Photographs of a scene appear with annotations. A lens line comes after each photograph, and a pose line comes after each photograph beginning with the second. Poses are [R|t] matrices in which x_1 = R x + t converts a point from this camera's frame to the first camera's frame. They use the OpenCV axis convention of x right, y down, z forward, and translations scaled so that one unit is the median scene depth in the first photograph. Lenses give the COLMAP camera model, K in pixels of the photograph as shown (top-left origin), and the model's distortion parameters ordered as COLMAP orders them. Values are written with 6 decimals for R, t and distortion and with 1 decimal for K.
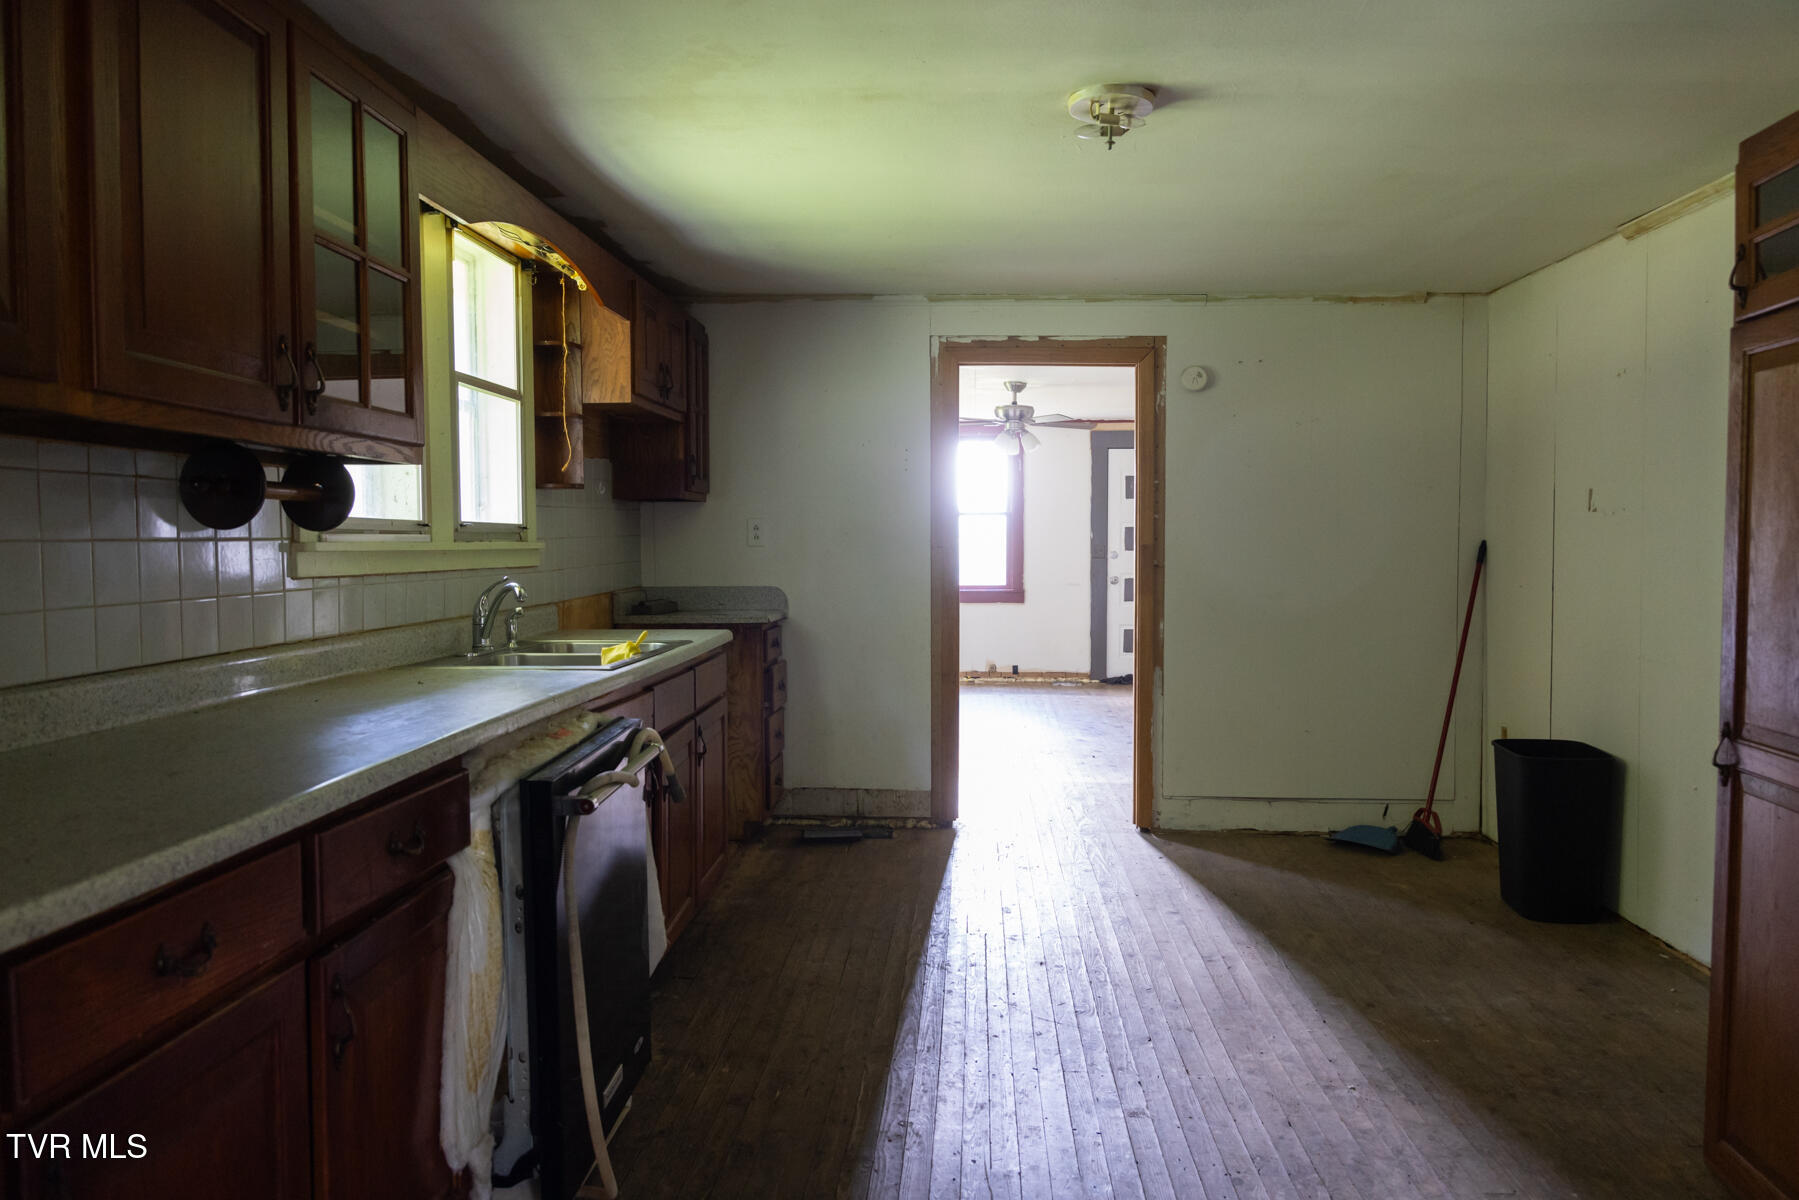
lens RADIAL K [[1206.1, 0, 899.5], [0, 1206.1, 600.0], [0, 0, 1]] dist [-0.001527, -0.003449]
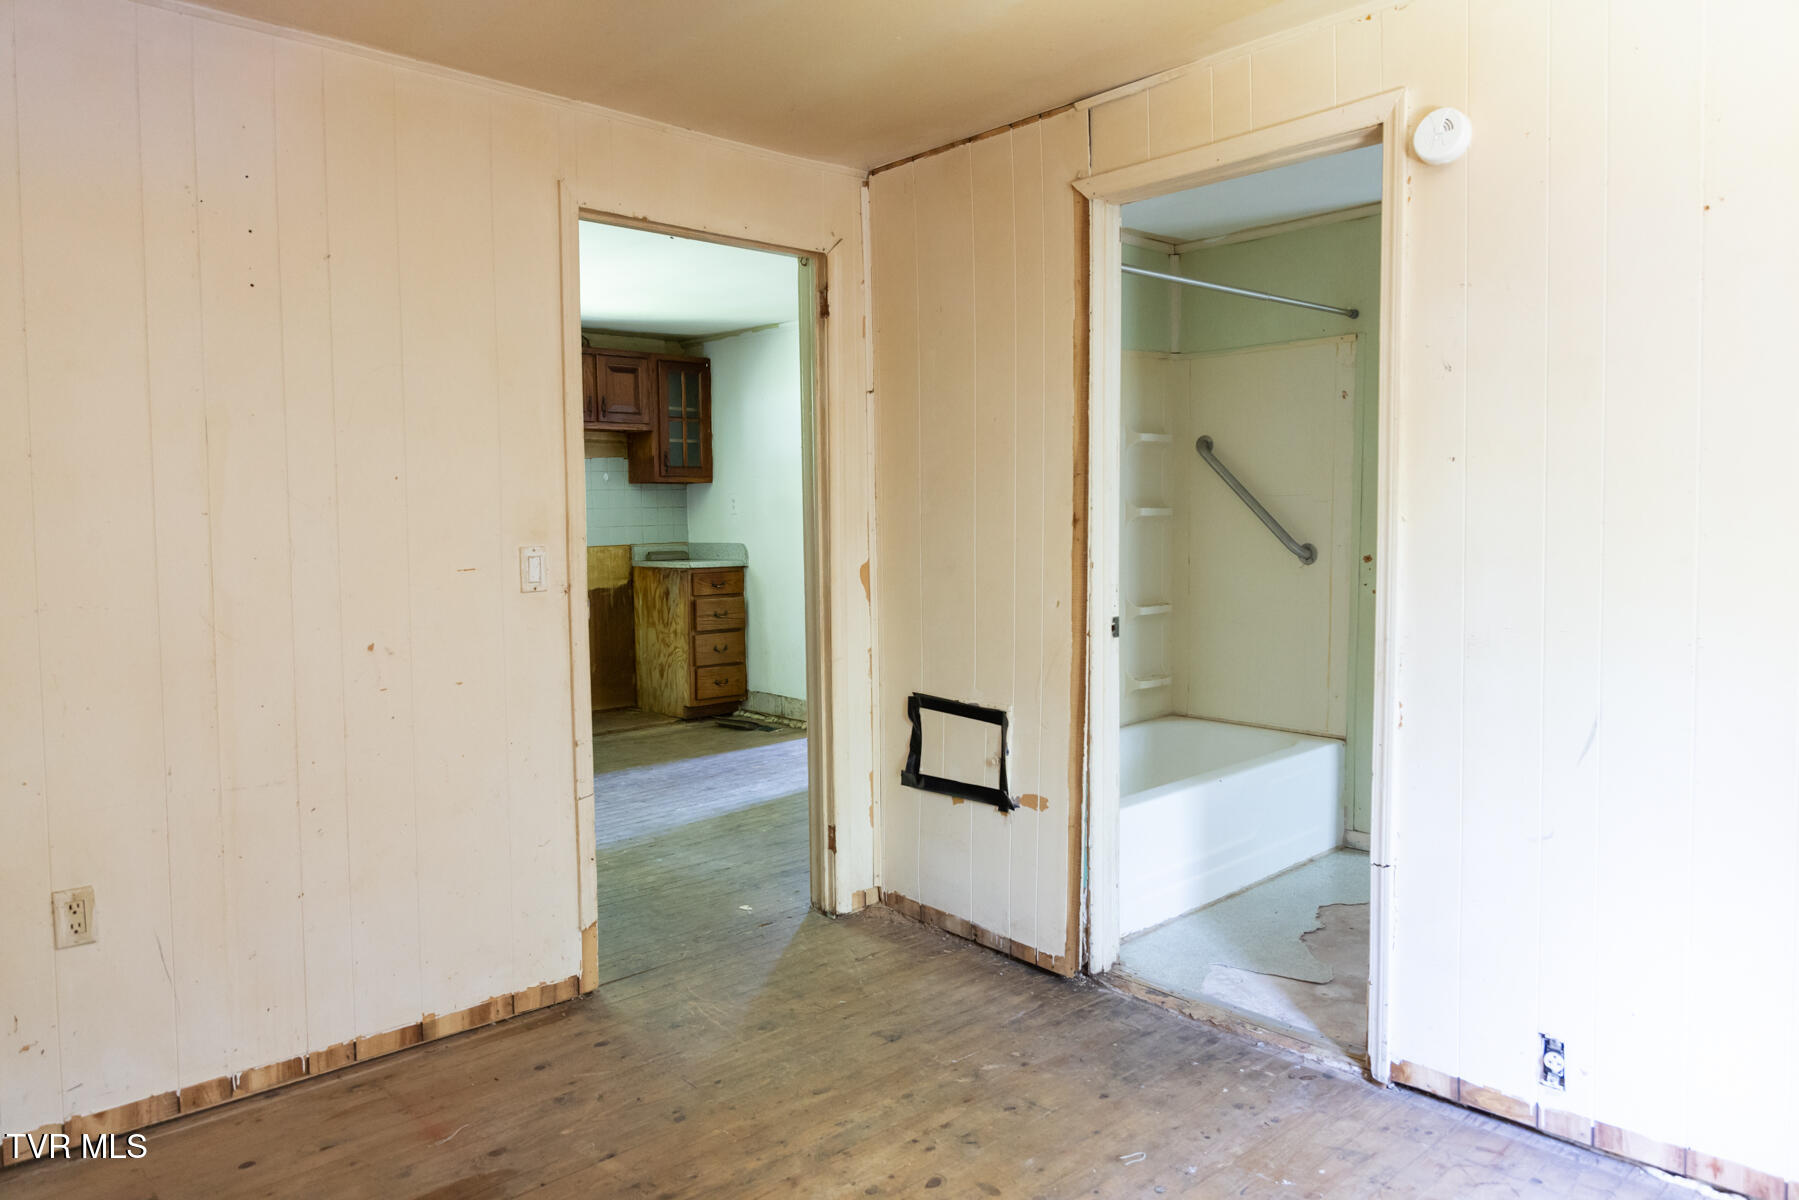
lens RADIAL K [[1206.1, 0, 899.5], [0, 1206.1, 600.0], [0, 0, 1]] dist [-0.001527, -0.003449]
pose [[0.721165, 0.043429, -0.691400, 0.978851], [-0.024239, 0.999004, 0.037468, -0.002171], [0.692339, -0.010262, 0.721500, 0.128549]]
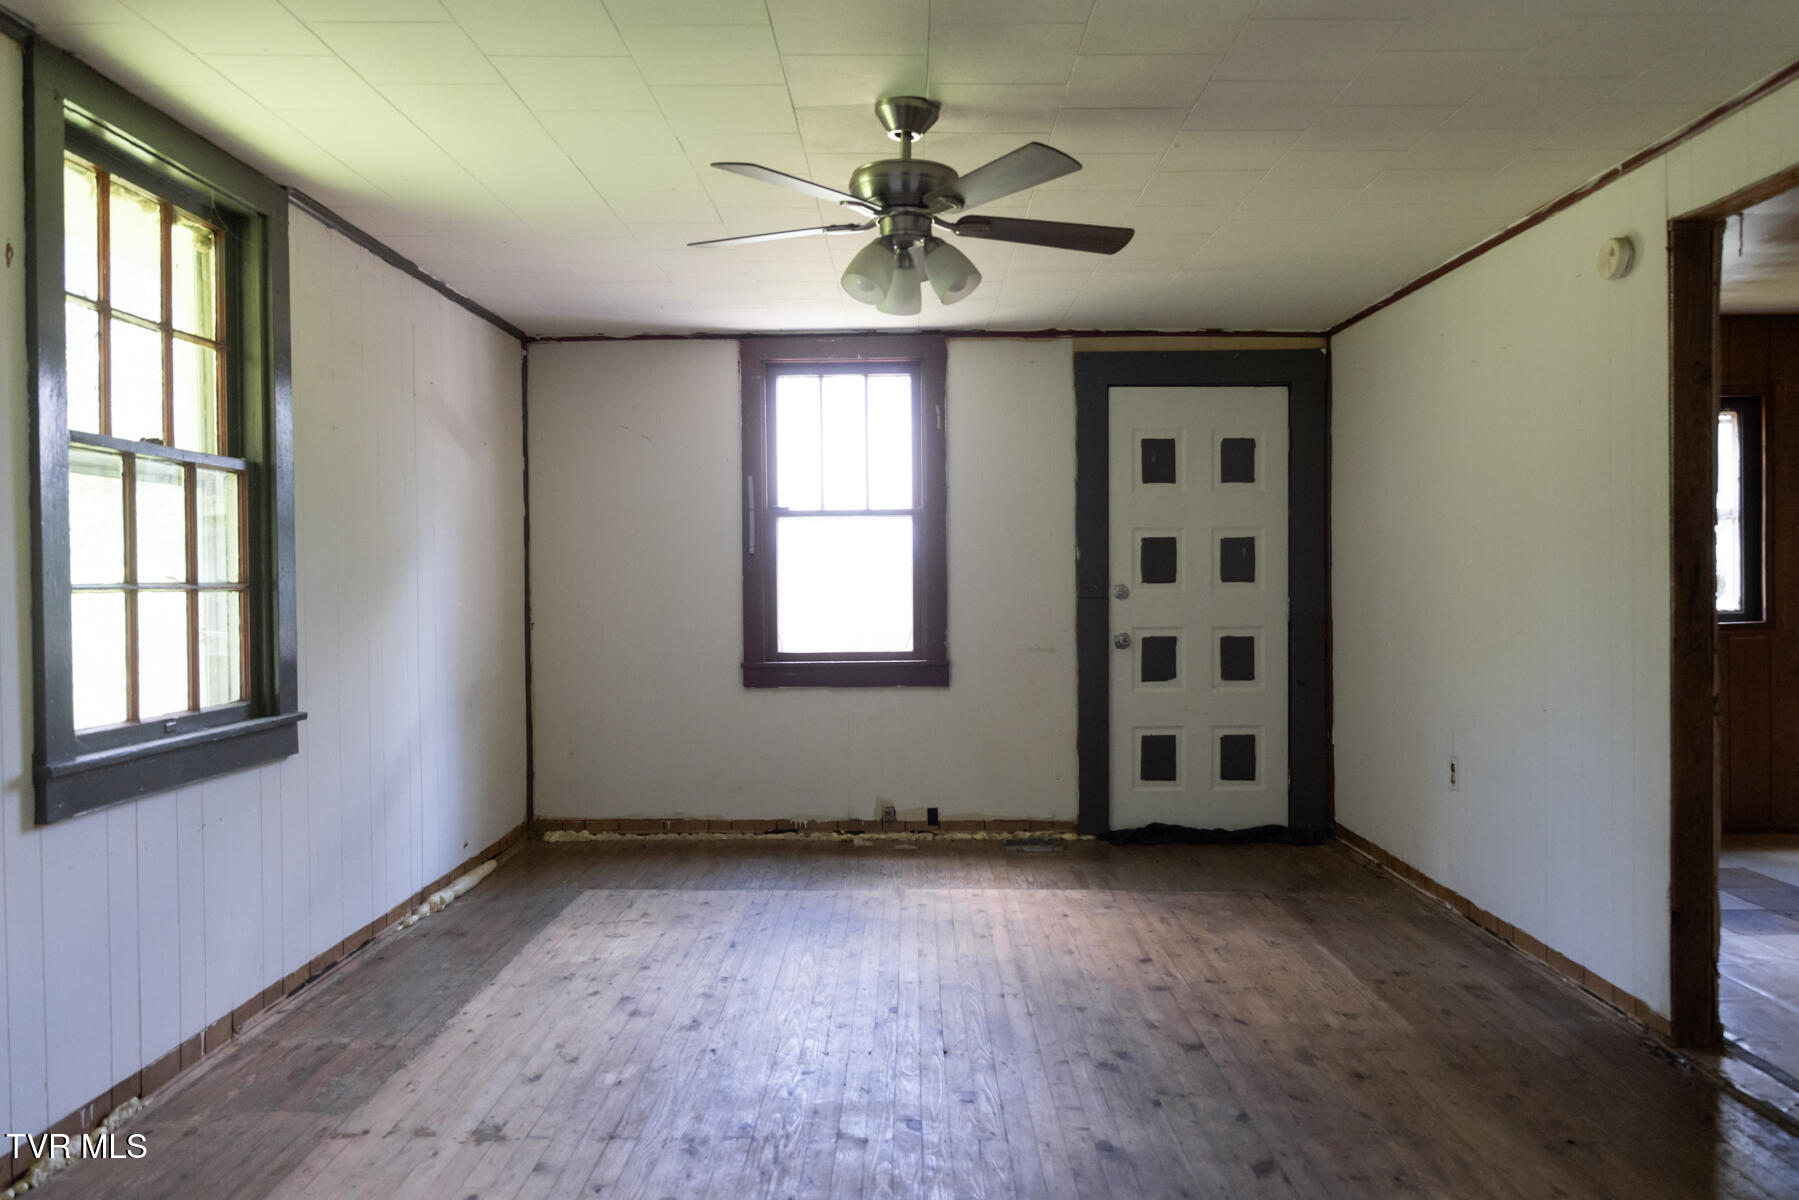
lens RADIAL K [[1206.1, 0, 899.5], [0, 1206.1, 600.0], [0, 0, 1]] dist [-0.001527, -0.003449]
pose [[0.998609, -0.004422, 0.052532, 0.104580], [0.006355, 0.999307, -0.036685, -0.029327], [-0.052334, 0.036967, 0.997945, 0.917373]]
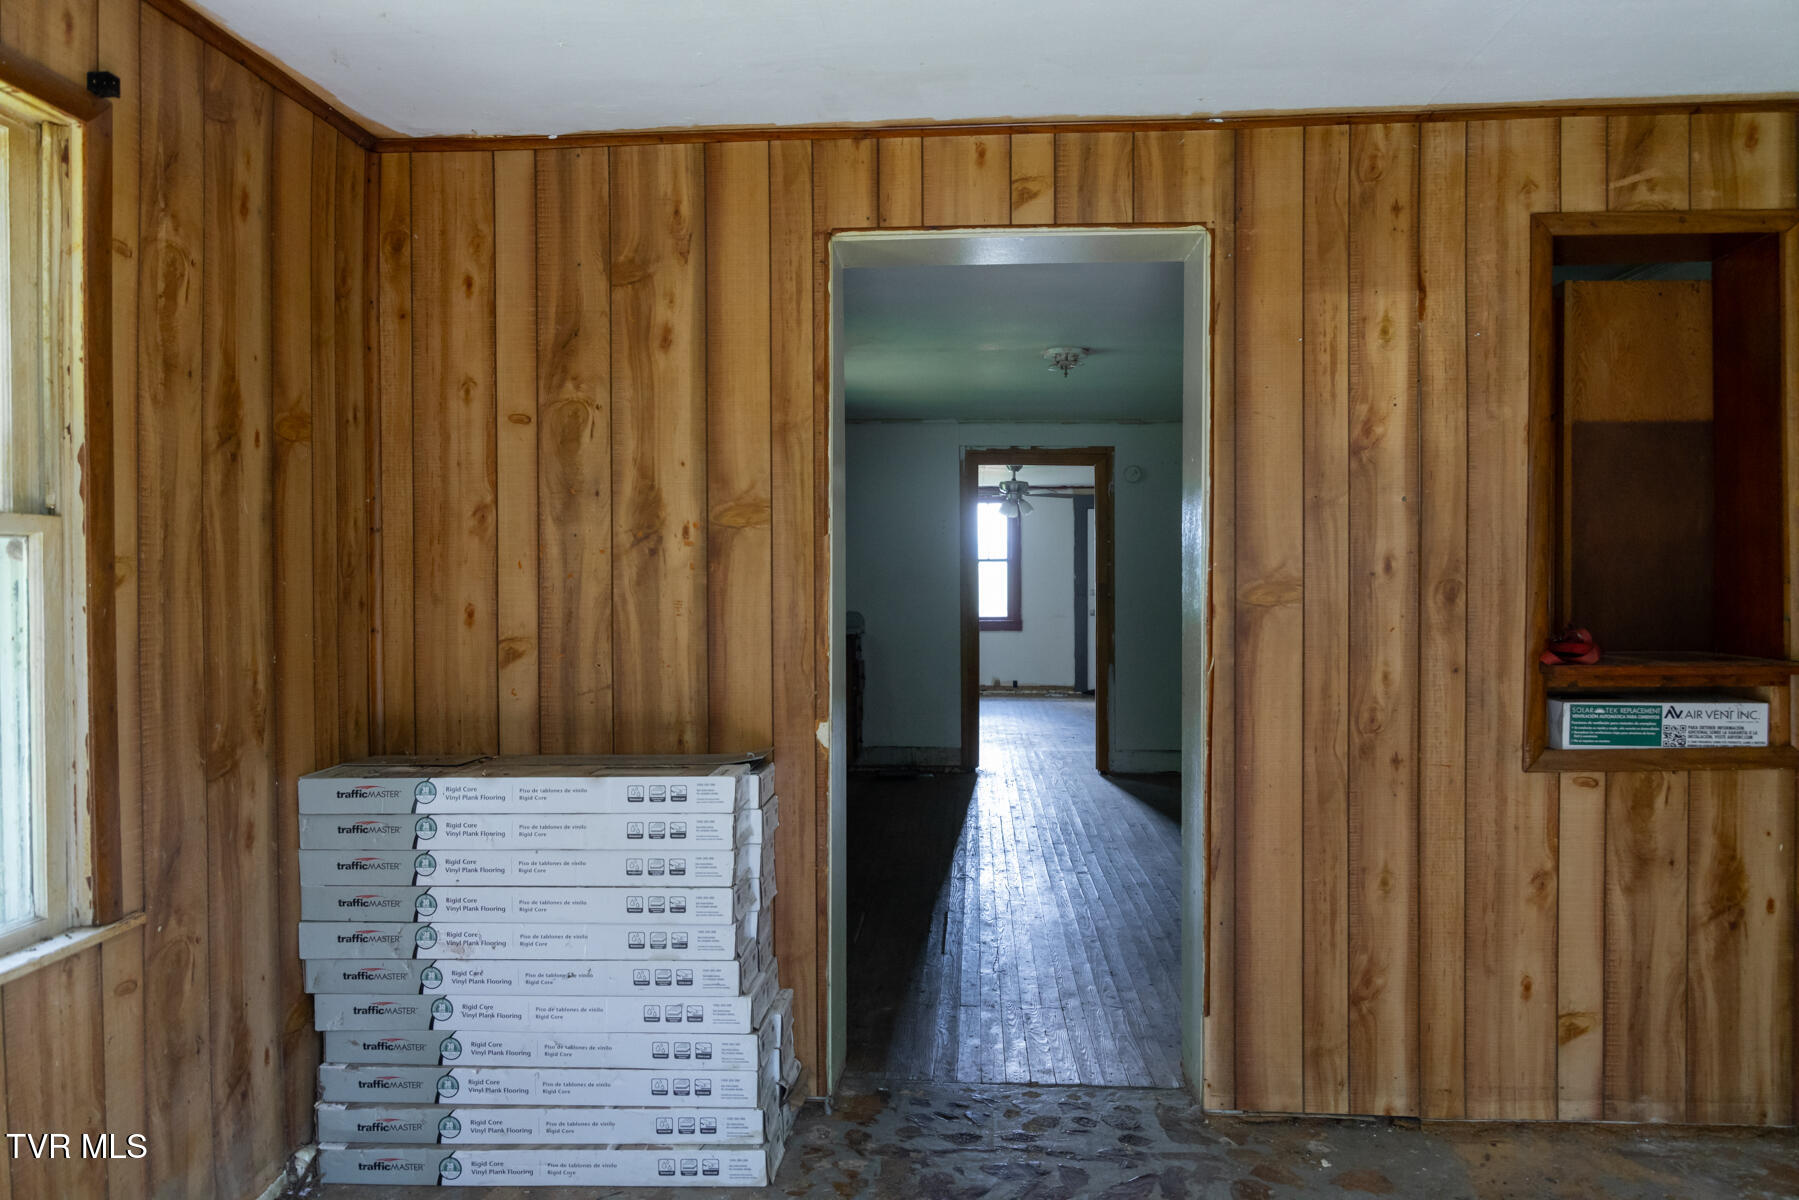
lens RADIAL K [[1206.1, 0, 899.5], [0, 1206.1, 600.0], [0, 0, 1]] dist [-0.001527, -0.003449]
pose [[0.999992, -0.002968, 0.002731, -0.053079], [0.003064, 0.999353, -0.035831, 0.028199], [-0.002623, 0.035839, 0.999354, -0.495781]]
